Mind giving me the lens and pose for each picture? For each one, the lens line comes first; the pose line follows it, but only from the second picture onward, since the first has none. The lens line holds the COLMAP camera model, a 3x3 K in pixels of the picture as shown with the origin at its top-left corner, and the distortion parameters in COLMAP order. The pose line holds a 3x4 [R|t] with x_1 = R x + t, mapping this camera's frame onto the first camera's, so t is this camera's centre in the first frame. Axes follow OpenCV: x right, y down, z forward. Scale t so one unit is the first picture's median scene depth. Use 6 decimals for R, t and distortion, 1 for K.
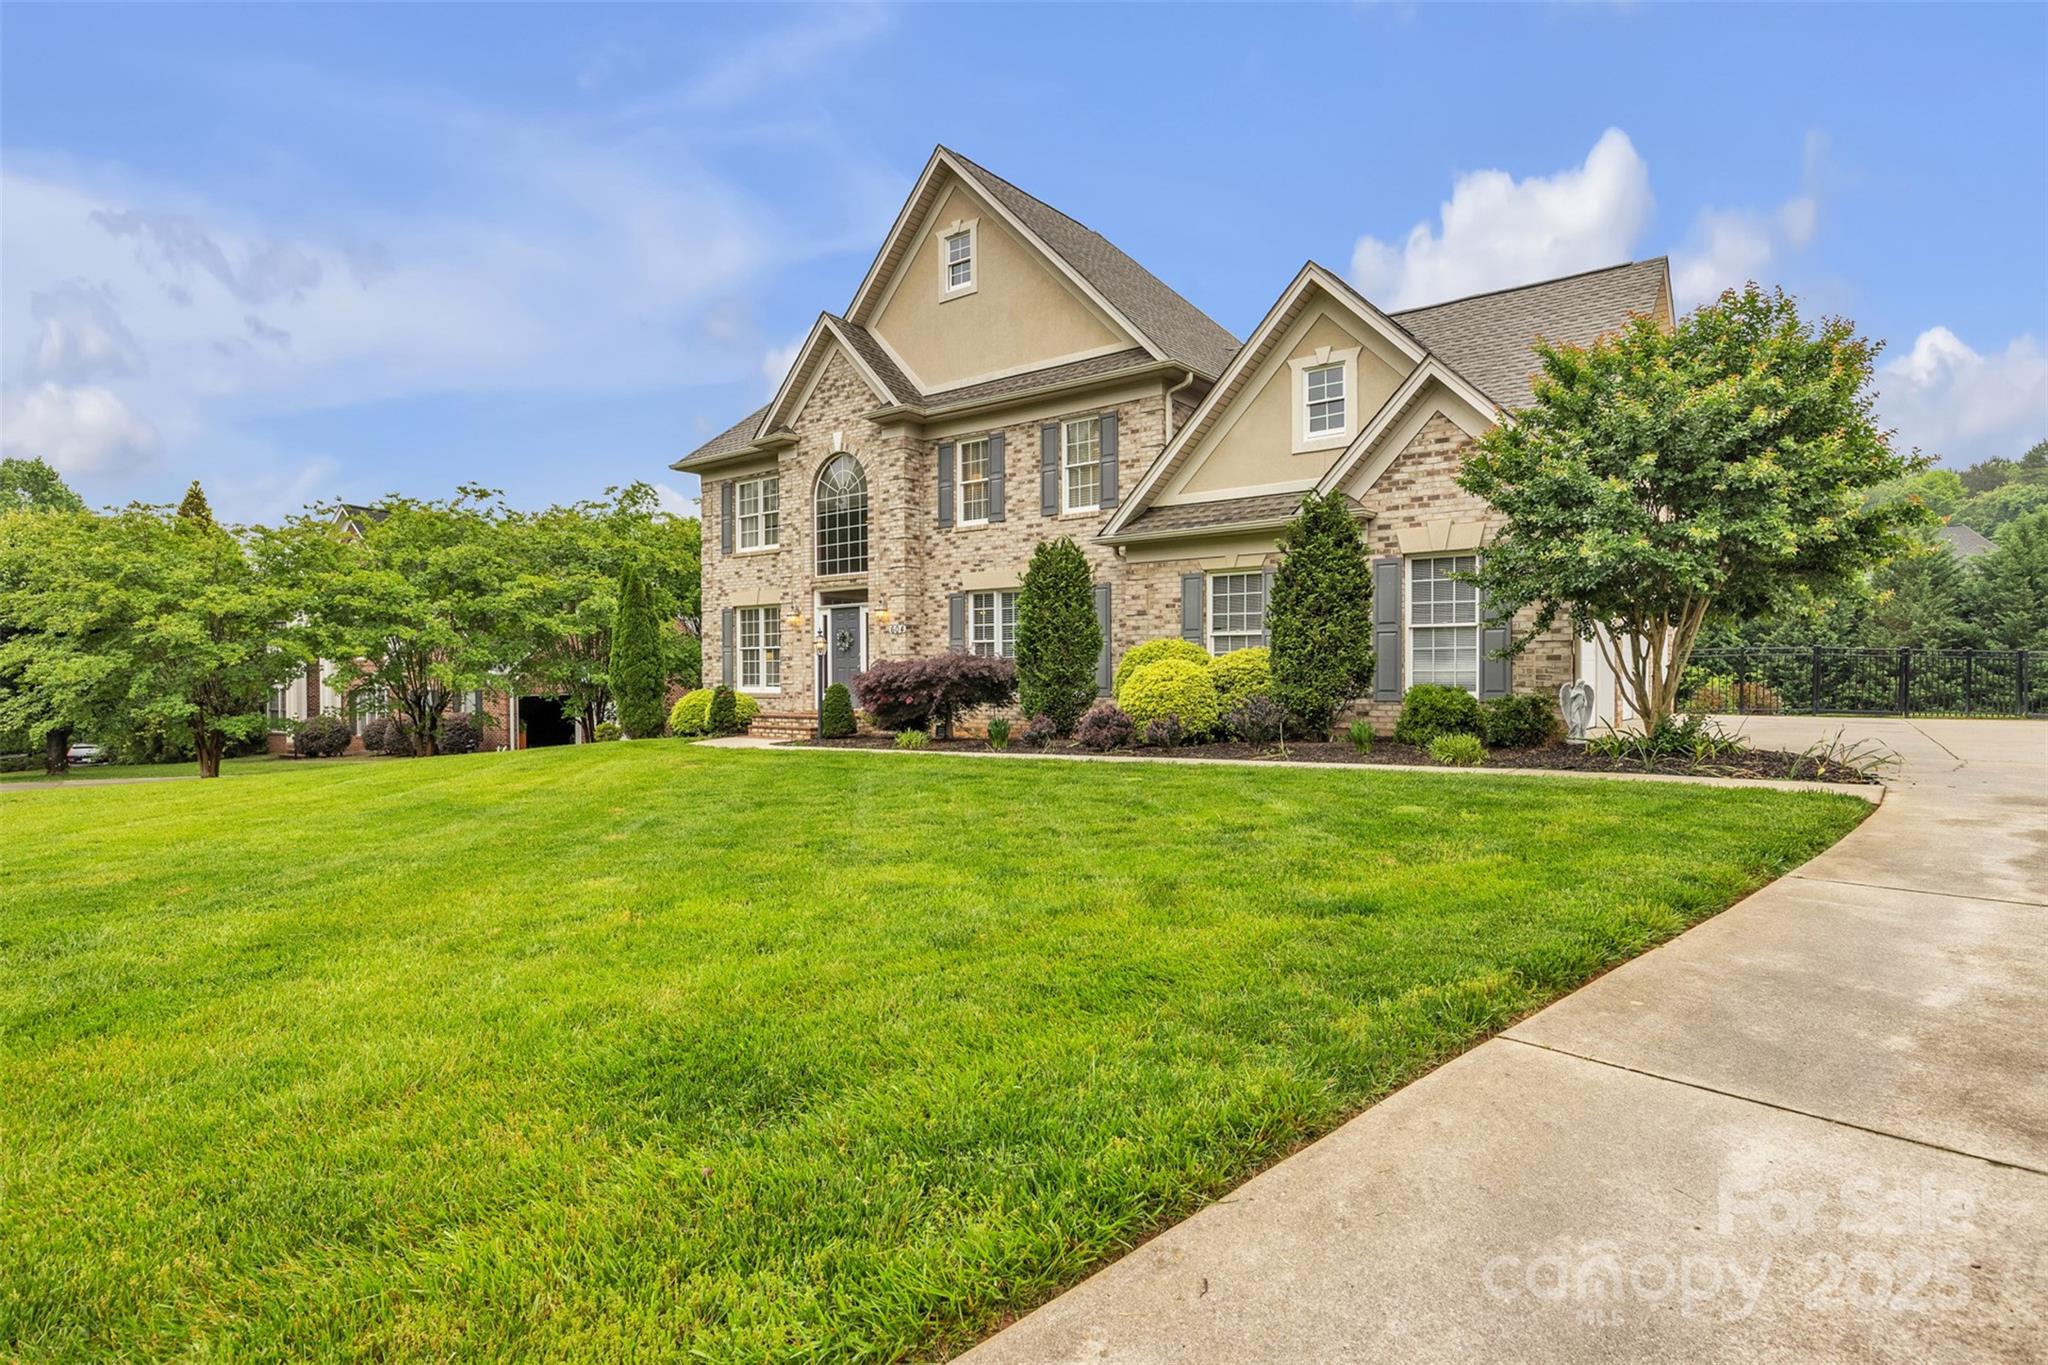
lens RADIAL K [[1040.0, 0, 1024.0], [0, 1040.0, 682.5], [0, 0, 1]] dist [0.003154, -0.000108]
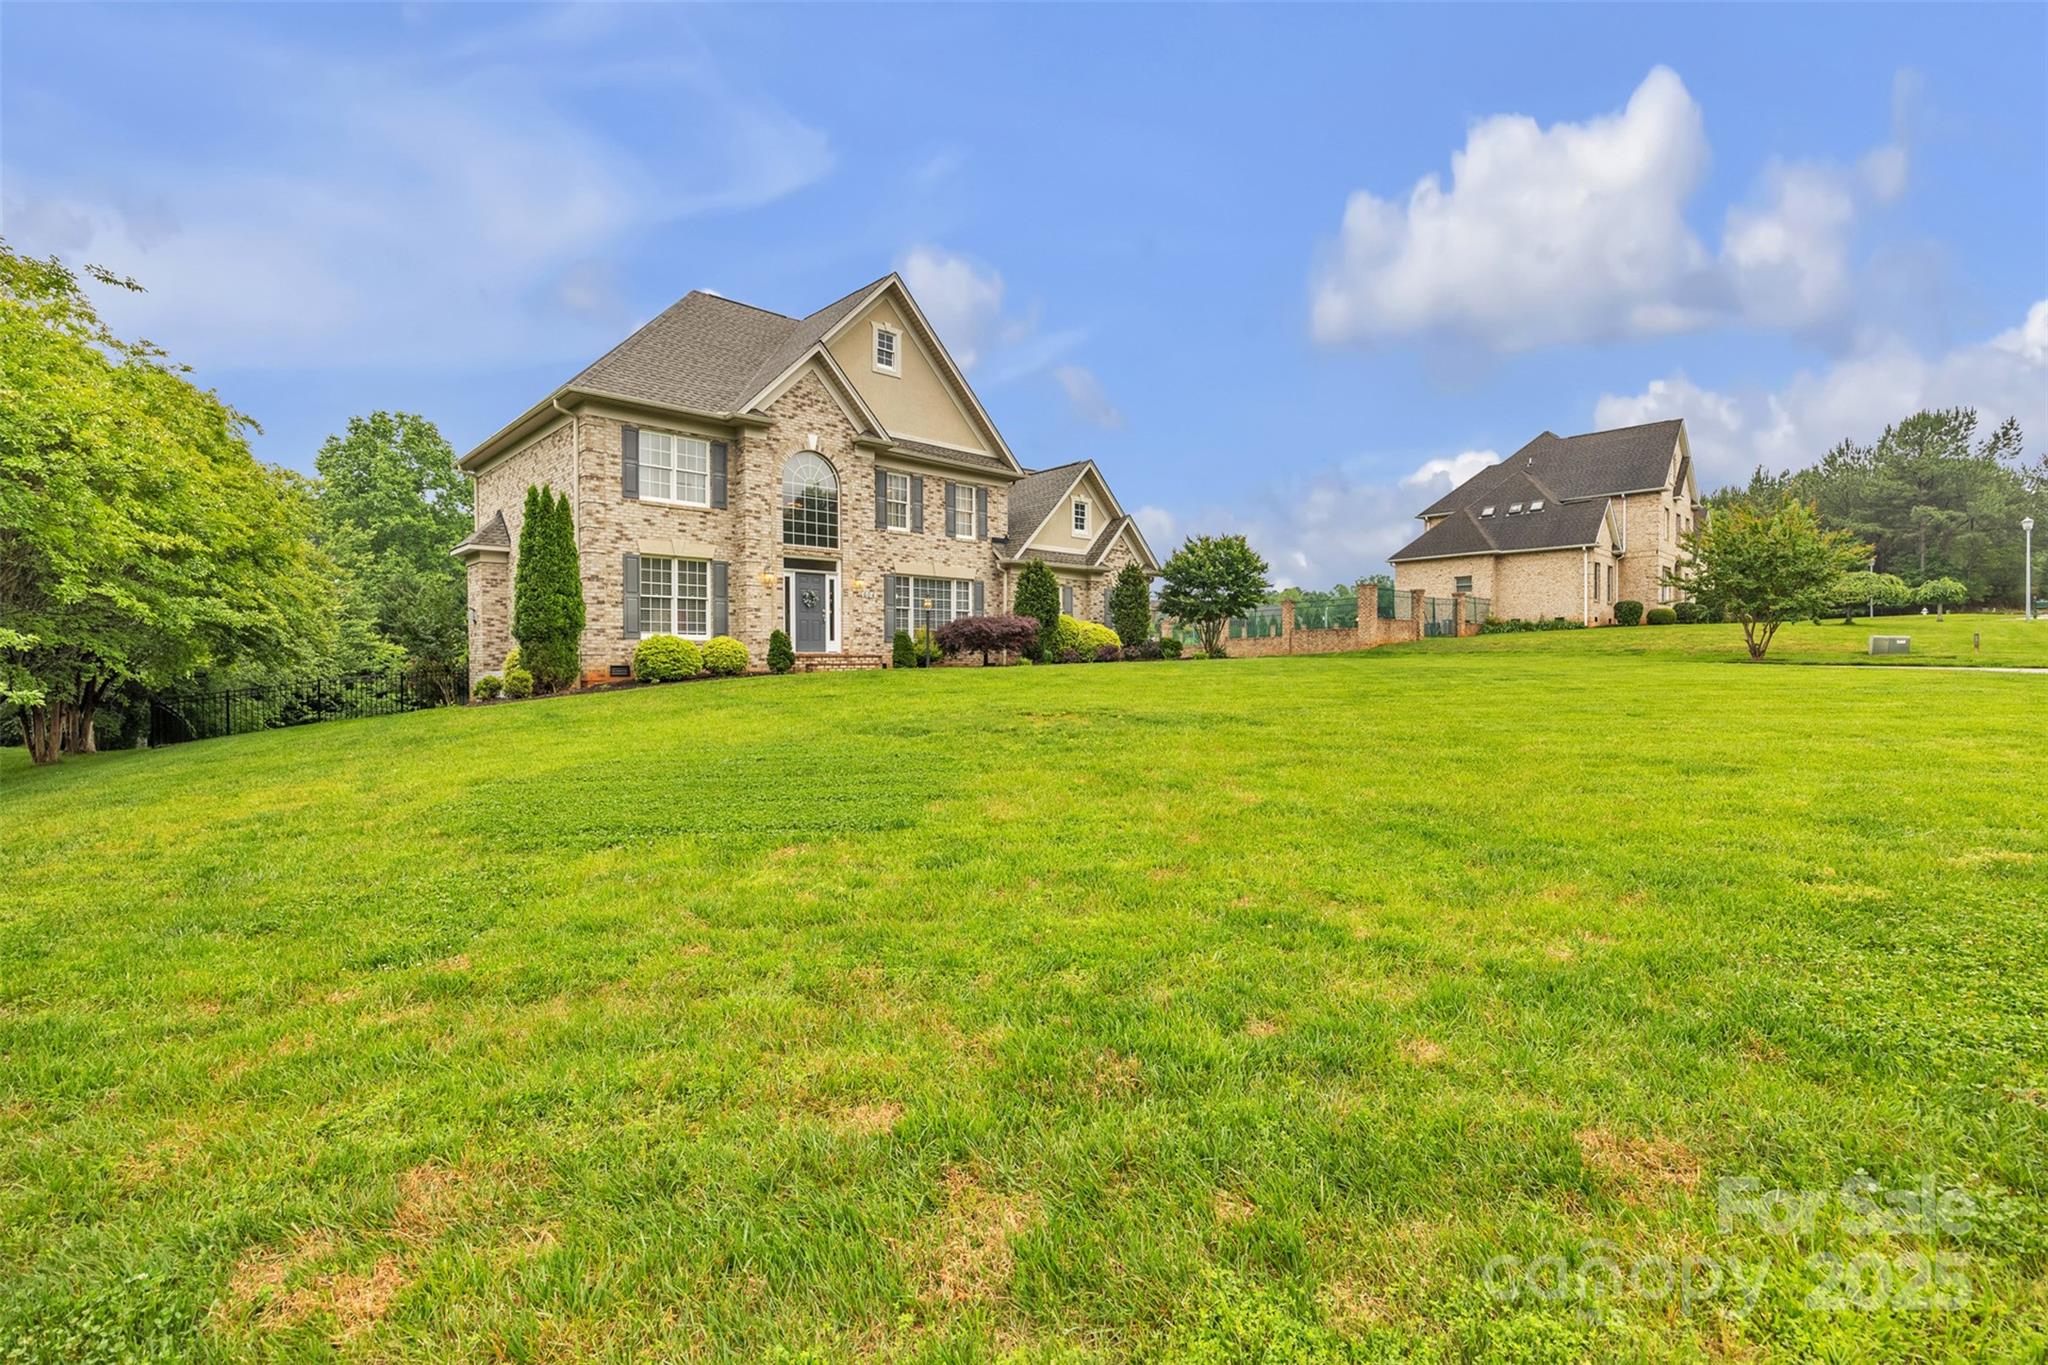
lens RADIAL K [[923.0, 0, 1024.0], [0, 923.0, 682.5], [0, 0, 1]] dist [-0.002781, -0.000078]
pose [[0.135762, -0.017248, 0.990591, -1.333296], [0.014305, 0.999778, 0.015447, 0.051126], [-0.990638, 0.012073, 0.135979, 0.624267]]
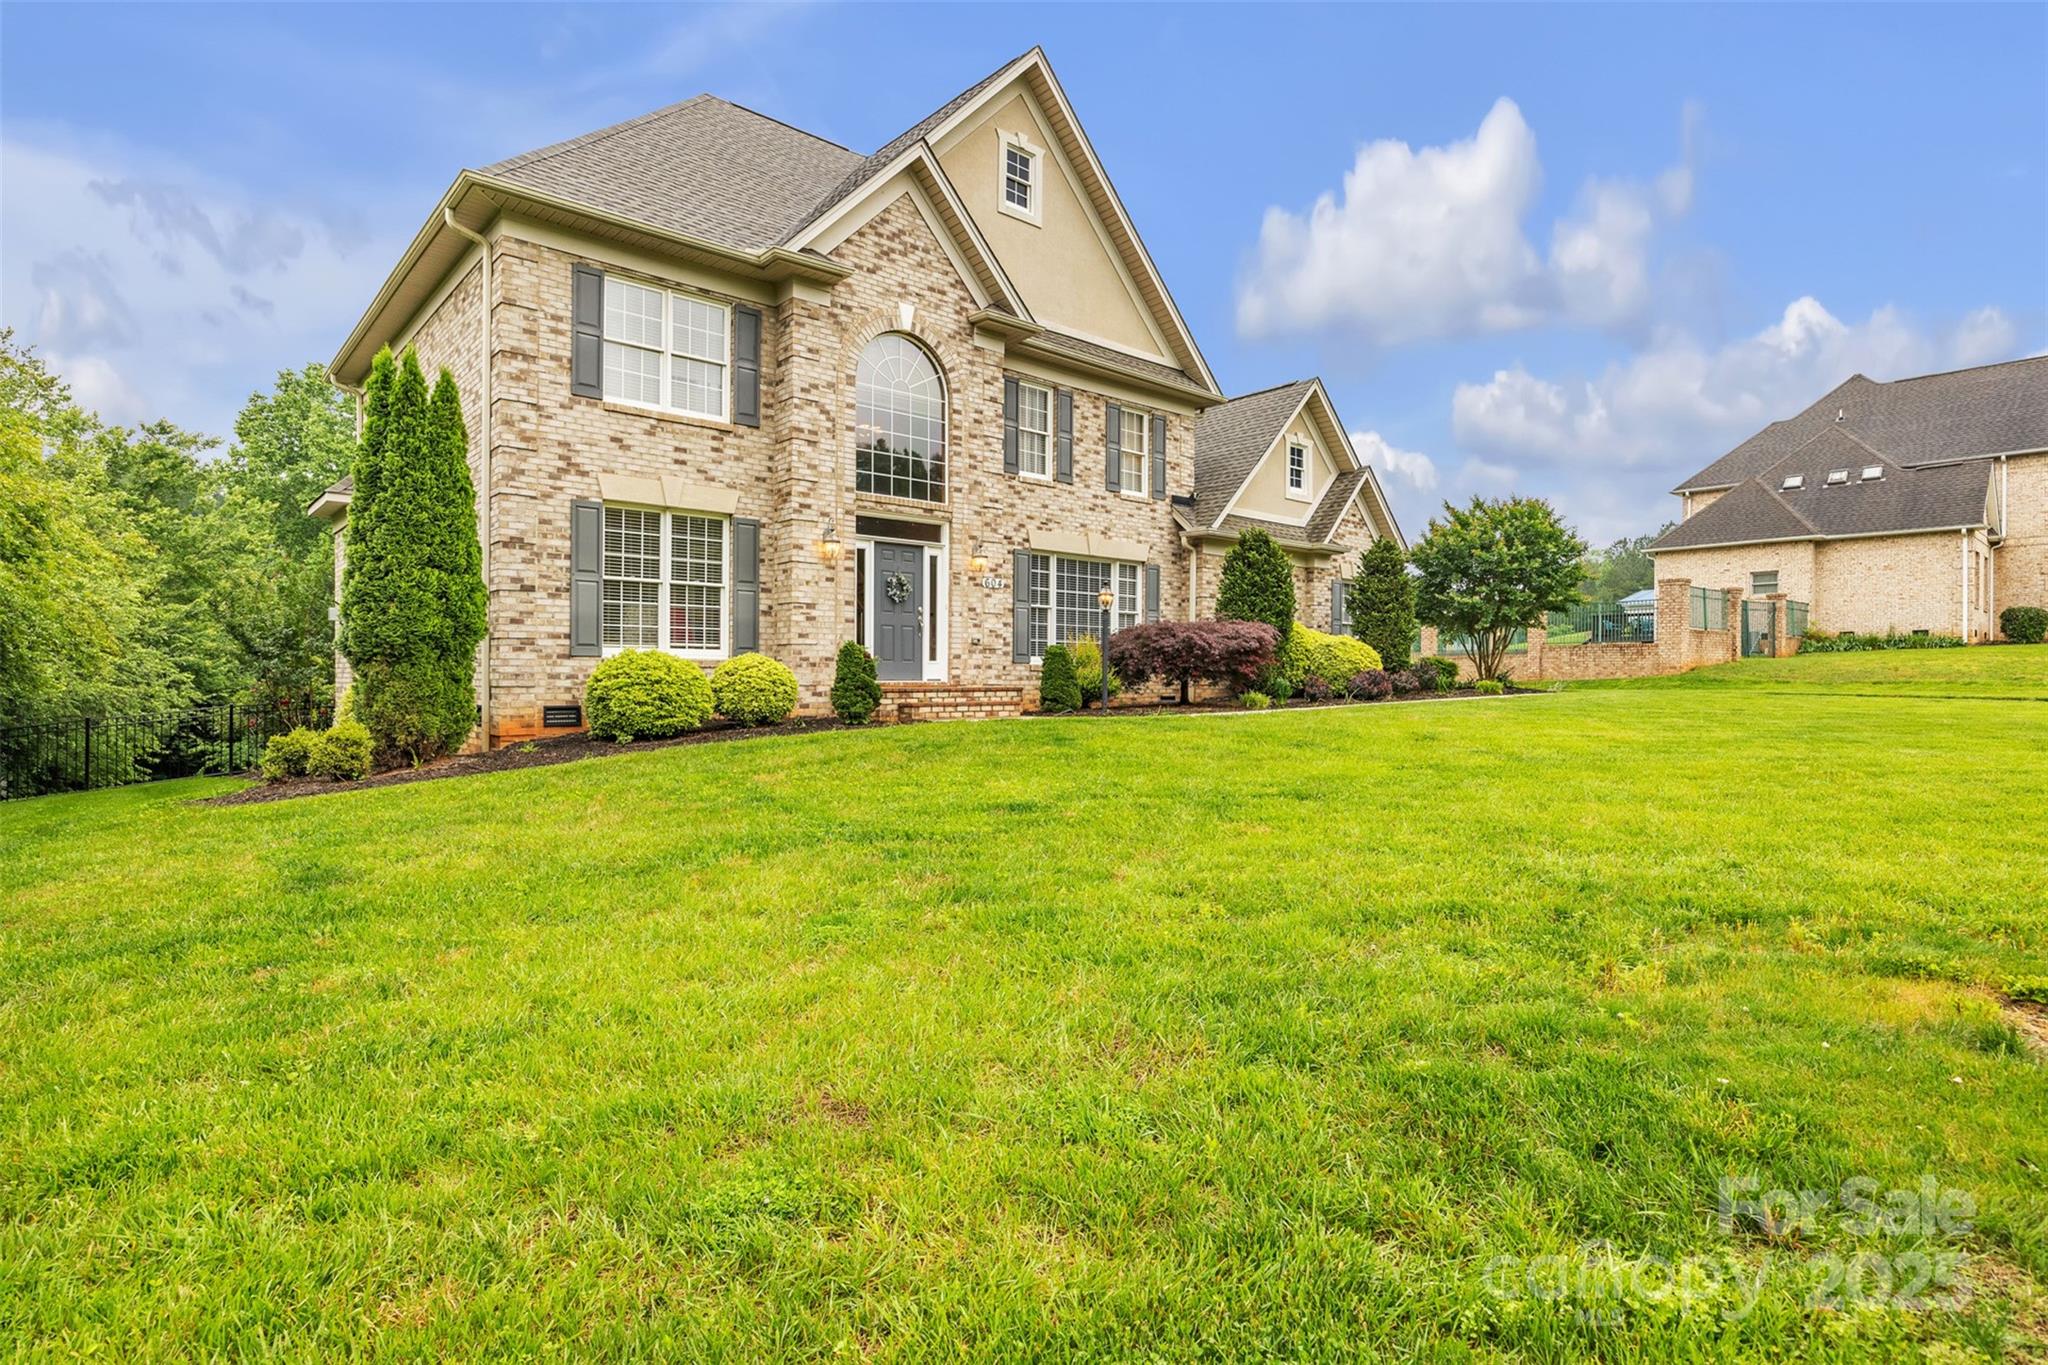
lens RADIAL K [[1040.0, 0, 1024.0], [0, 1040.0, 682.5], [0, 0, 1]] dist [0.003154, -0.000108]
pose [[0.174188, 0.000112, 0.984712, -0.933364], [0.005075, 0.999987, -0.001012, 0.028908], [-0.984699, 0.005174, 0.174185, 0.832643]]
